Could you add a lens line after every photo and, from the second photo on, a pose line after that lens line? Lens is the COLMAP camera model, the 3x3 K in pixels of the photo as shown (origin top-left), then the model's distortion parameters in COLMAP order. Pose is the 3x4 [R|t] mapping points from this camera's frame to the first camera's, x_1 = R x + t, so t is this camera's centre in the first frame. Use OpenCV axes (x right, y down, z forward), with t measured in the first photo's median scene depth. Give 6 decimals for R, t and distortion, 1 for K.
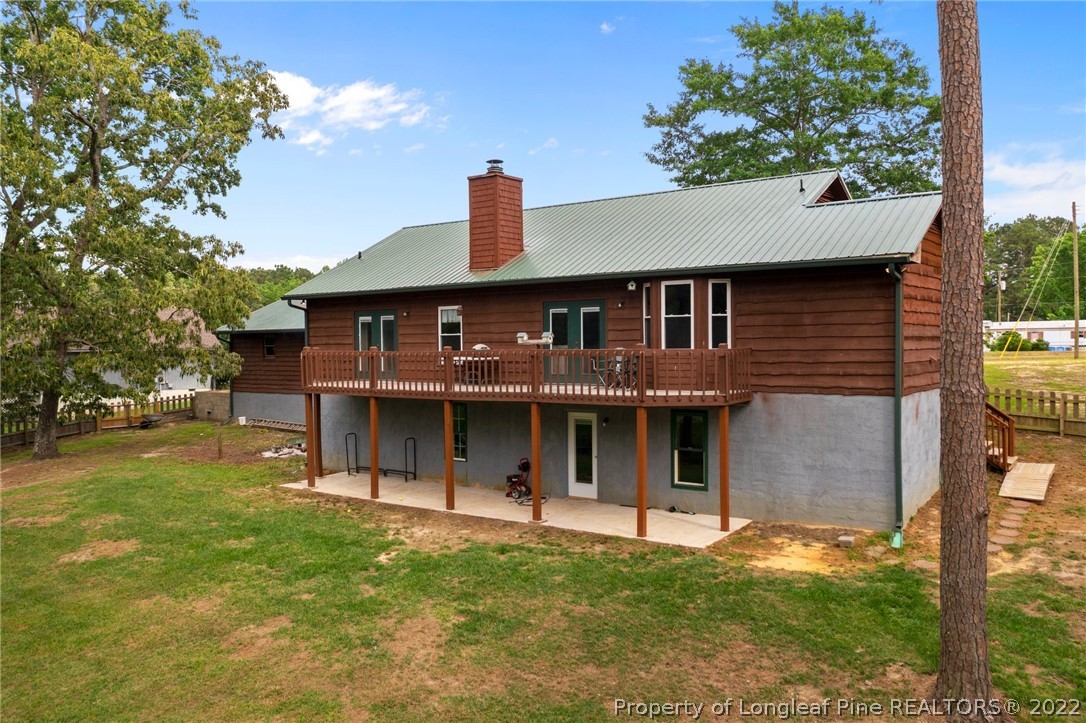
lens RADIAL K [[862.9, 0, 584.2], [0, 862.9, 365.0], [0, 0, 1]] dist [-0.011529, 0.008609]
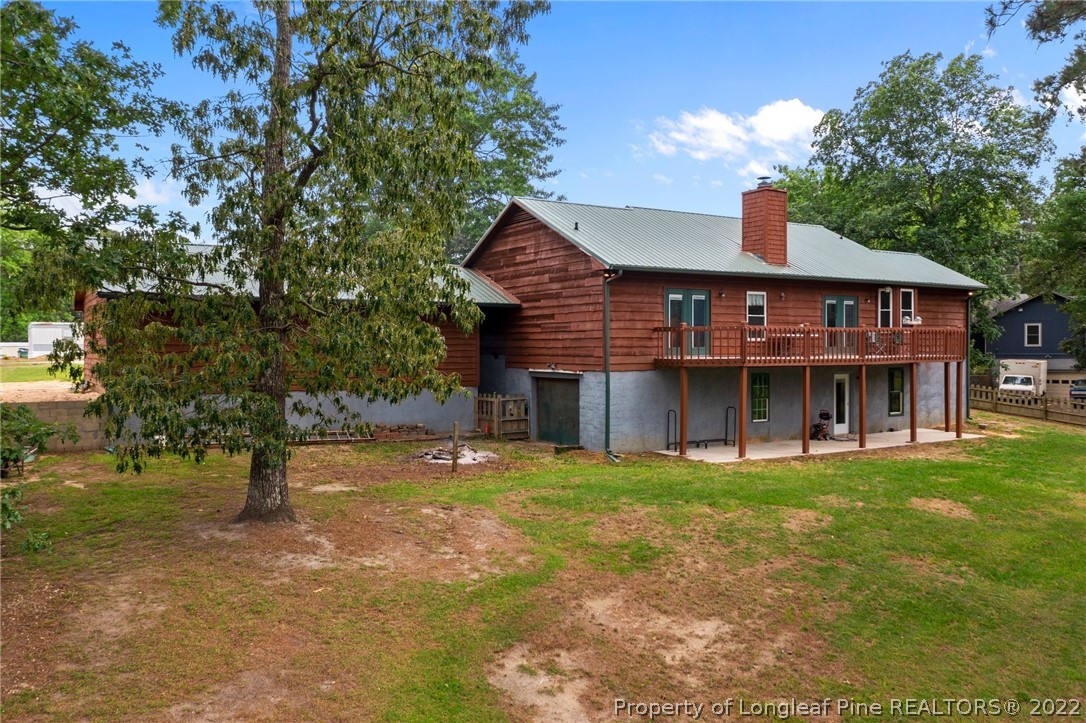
lens RADIAL K [[862.9, 0, 584.2], [0, 862.9, 365.0], [0, 0, 1]] dist [-0.011529, 0.008609]
pose [[0.371740, -0.017544, 0.928171, -1.602858], [0.015474, 0.999800, 0.012700, 0.016436], [-0.928208, 0.009642, 0.371937, 0.932237]]
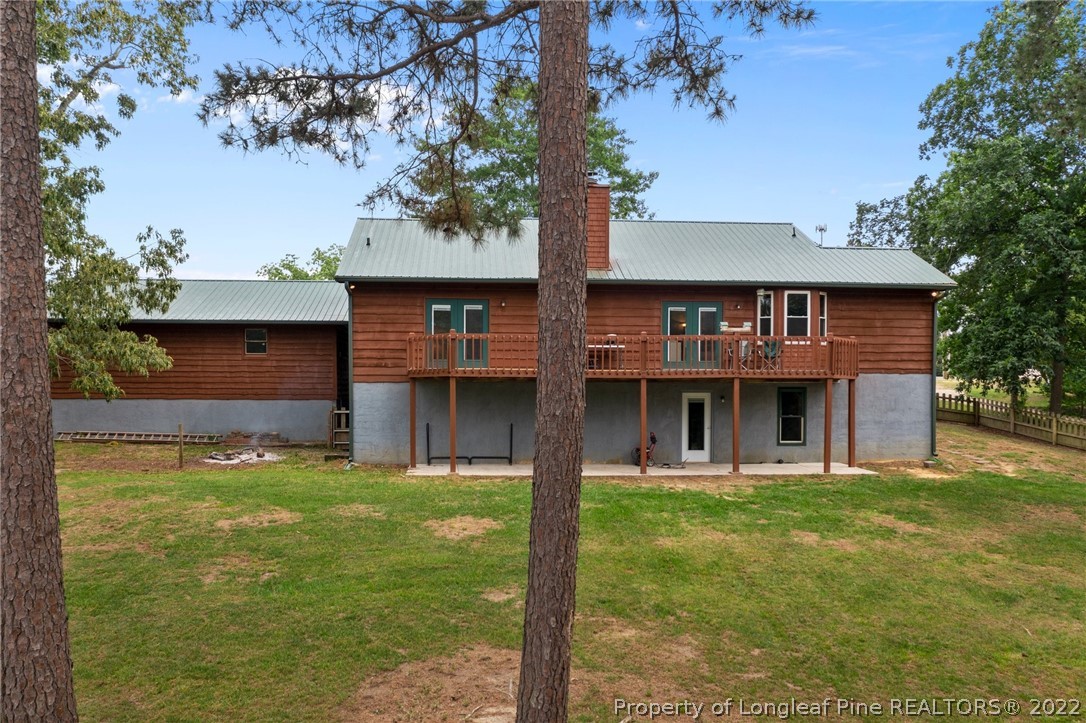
lens RADIAL K [[867.8, 0, 581.2], [0, 867.8, 421.9], [0, 0, 1]] dist [-0.008825, 0.002822]
pose [[0.758376, -0.027883, 0.651221, -1.011636], [0.004013, 0.999265, 0.038111, 0.052742], [-0.651805, -0.026289, 0.757931, 0.177758]]
